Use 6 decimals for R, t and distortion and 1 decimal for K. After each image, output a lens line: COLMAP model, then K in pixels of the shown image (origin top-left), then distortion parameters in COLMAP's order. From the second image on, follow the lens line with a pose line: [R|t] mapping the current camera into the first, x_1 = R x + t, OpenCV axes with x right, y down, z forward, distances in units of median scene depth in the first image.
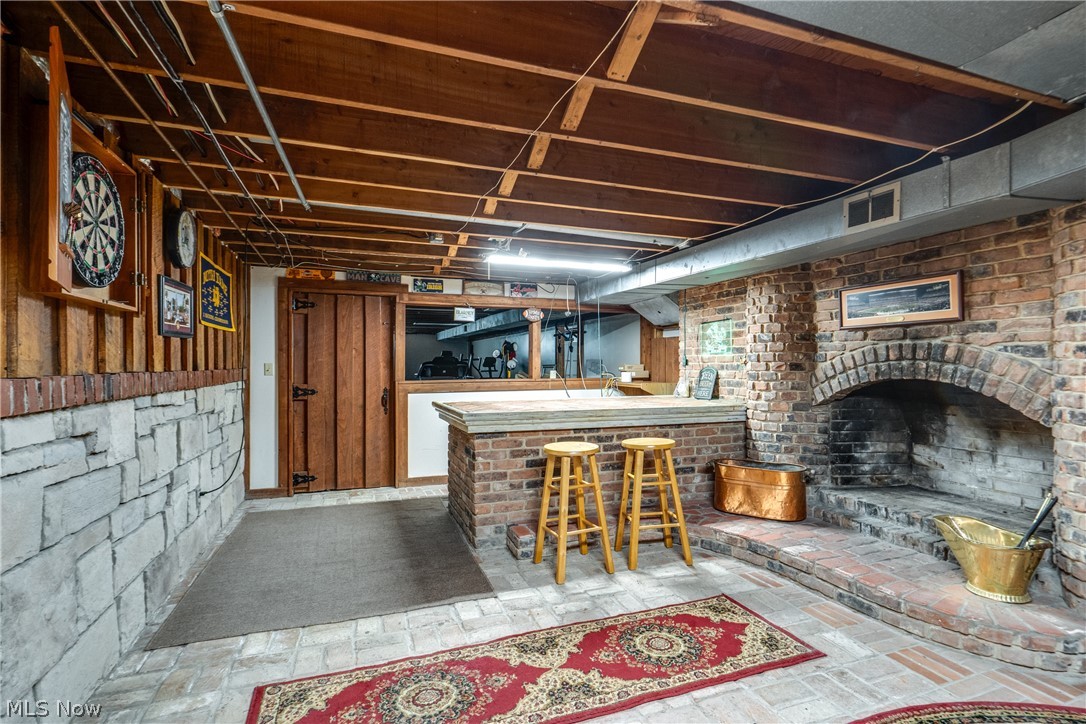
lens RADIAL K [[537.9, 0, 546.4], [0, 537.9, 363.9], [0, 0, 1]] dist [-0.002710, 0.002201]
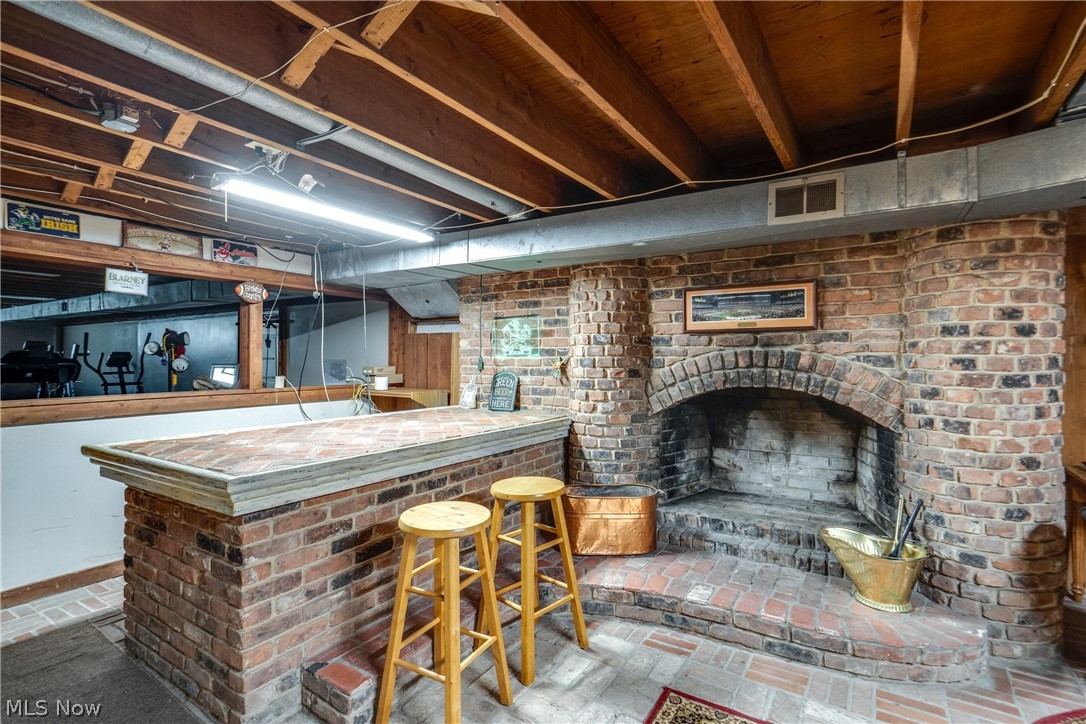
lens RADIAL K [[537.9, 0, 537.3], [0, 537.9, 364.2], [0, 0, 1]] dist [-0.002710, 0.002201]
pose [[0.808555, -0.000461, 0.588421, -0.203292], [-0.005736, 0.999946, 0.008666, -0.017874], [-0.588393, -0.010382, 0.808508, 0.416528]]
